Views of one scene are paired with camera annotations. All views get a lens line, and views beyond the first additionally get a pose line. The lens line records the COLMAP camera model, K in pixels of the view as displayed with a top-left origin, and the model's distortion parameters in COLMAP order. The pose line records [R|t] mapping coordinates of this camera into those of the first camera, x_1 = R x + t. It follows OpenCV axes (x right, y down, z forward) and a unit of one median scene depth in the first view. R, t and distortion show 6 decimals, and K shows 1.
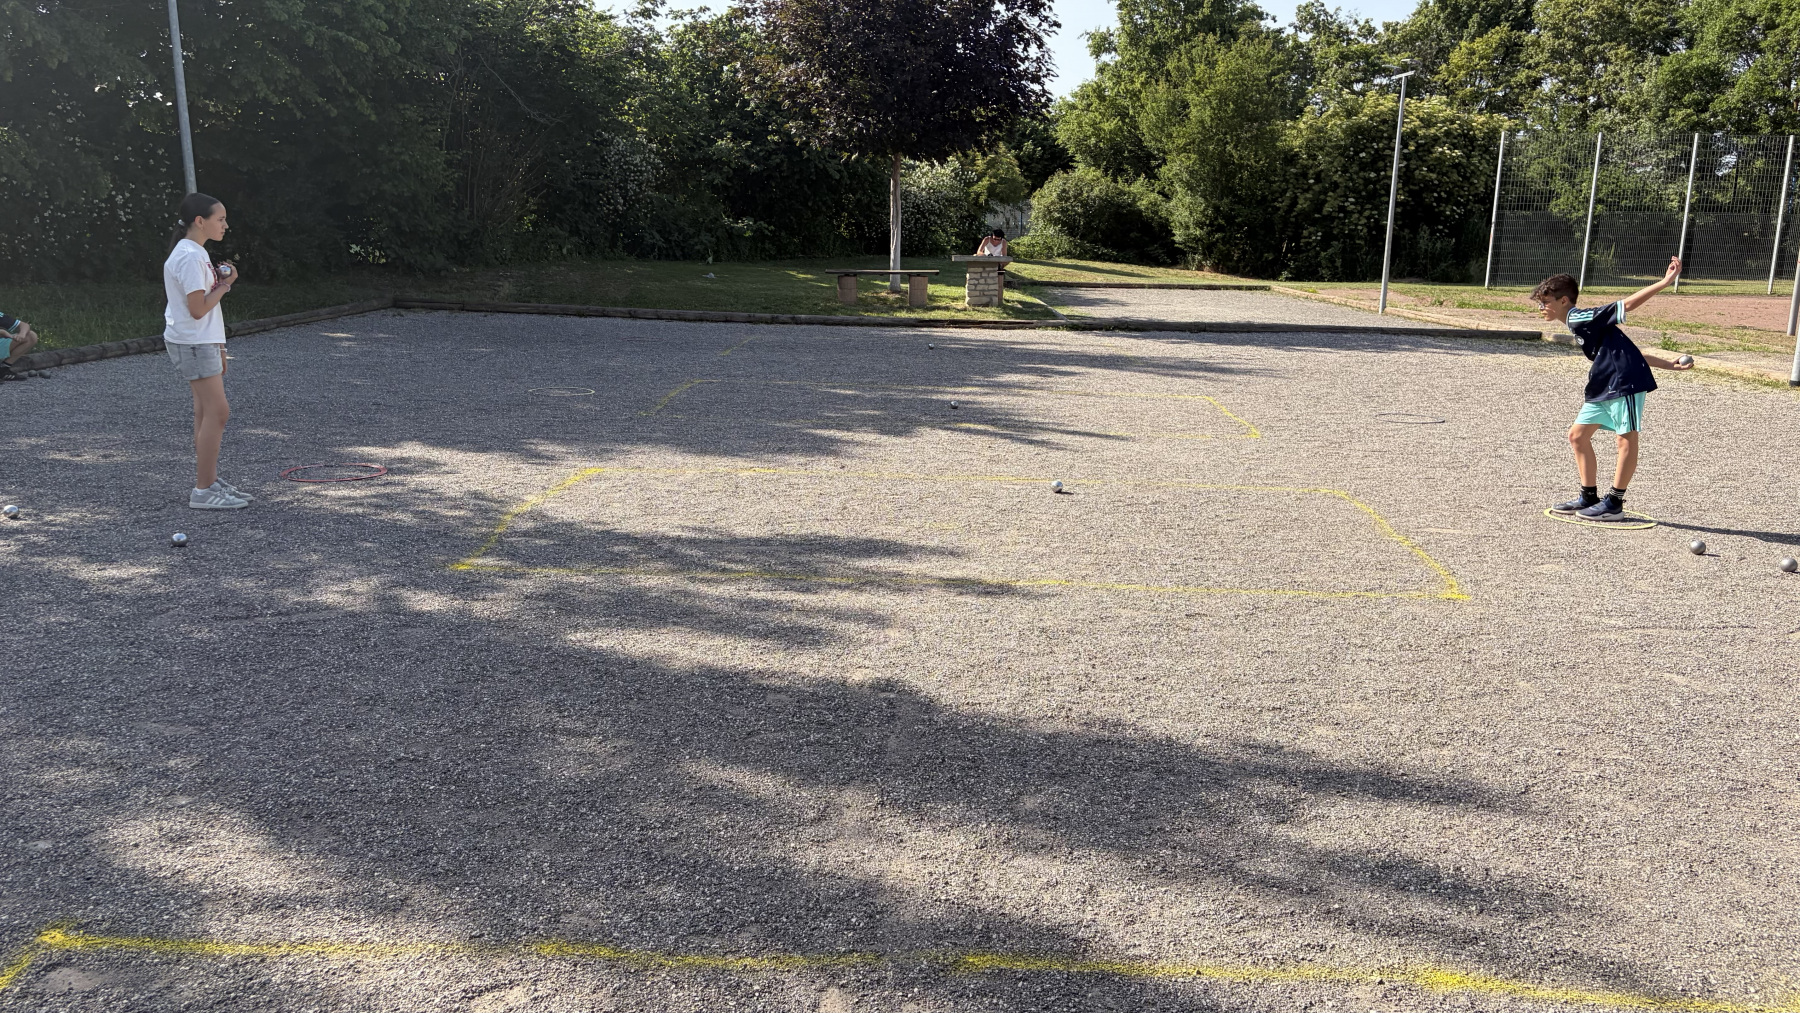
lens RADIAL K [[1364.3, 0, 908.9], [0, 1364.3, 510.5], [0, 0, 1]] dist [0.059984, -0.050320]
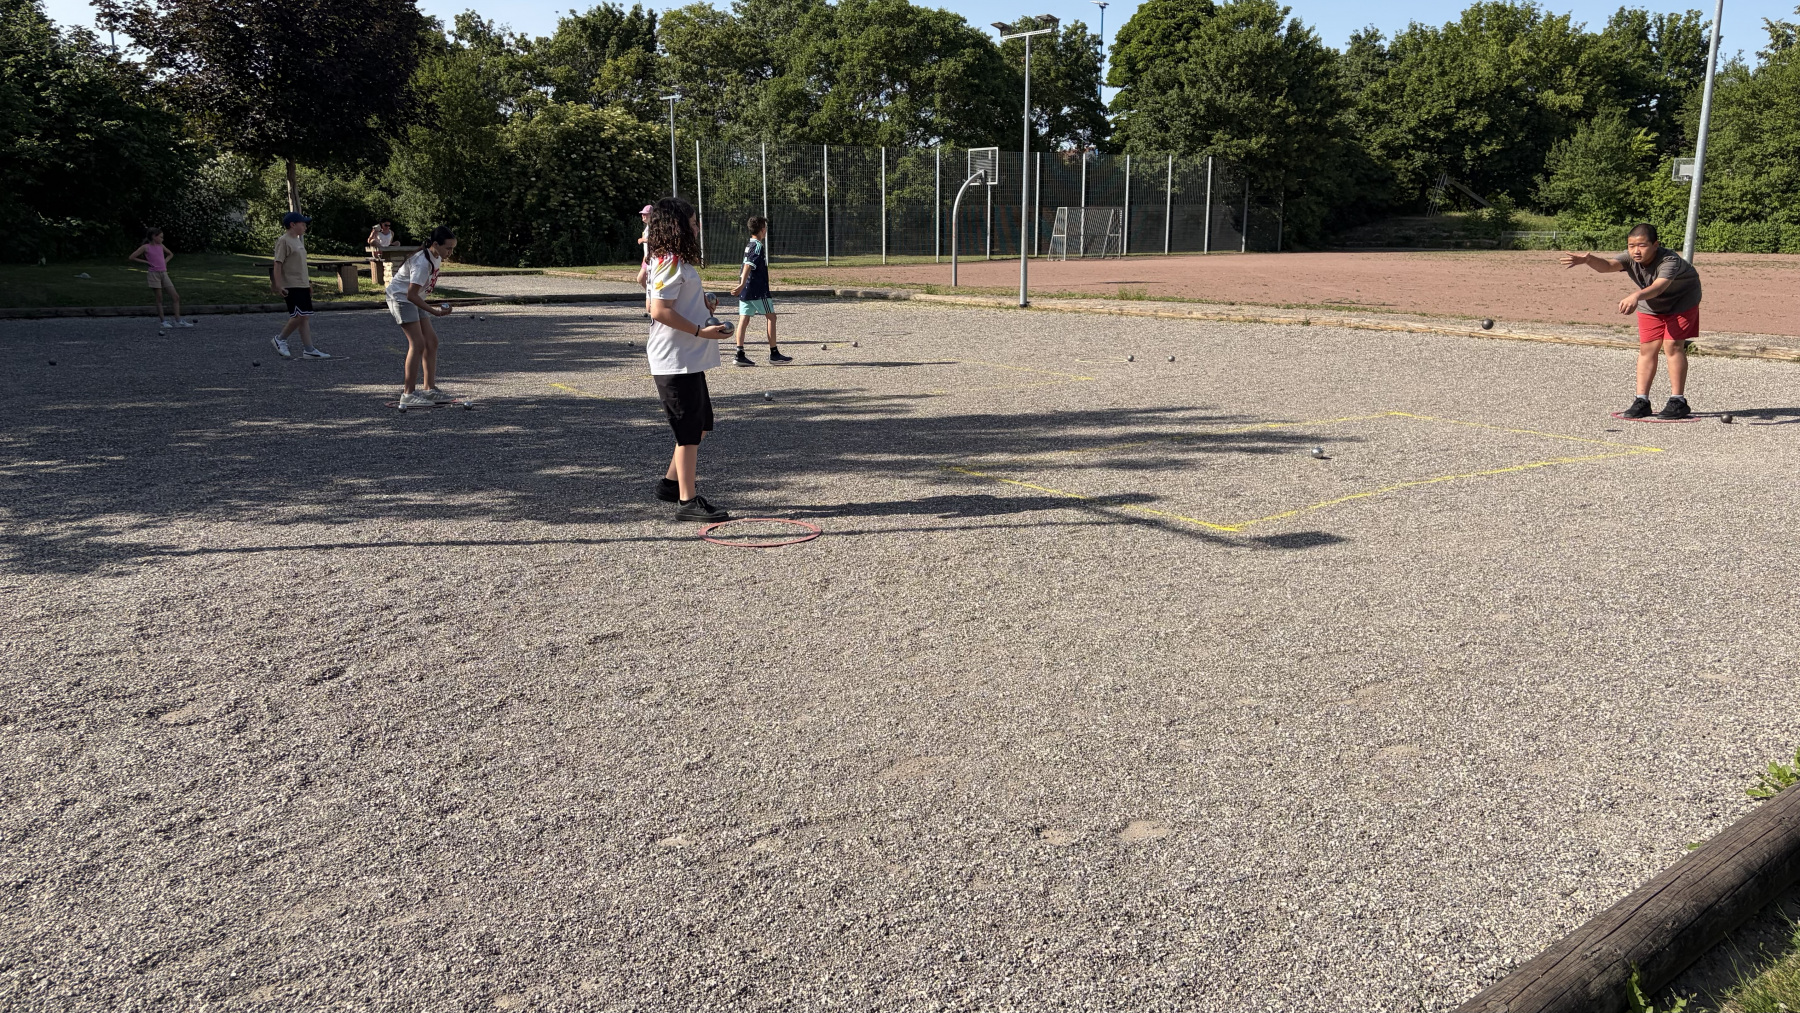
lens RADIAL K [[1364.3, 0, 865.6], [0, 1364.3, 494.7], [0, 0, 1]] dist [0.059984, -0.050320]
pose [[0.814982, -0.135957, 0.563312, -0.159054], [0.140533, 0.989440, 0.035485, 0.016430], [-0.562188, 0.050244, 0.825482, -0.075355]]
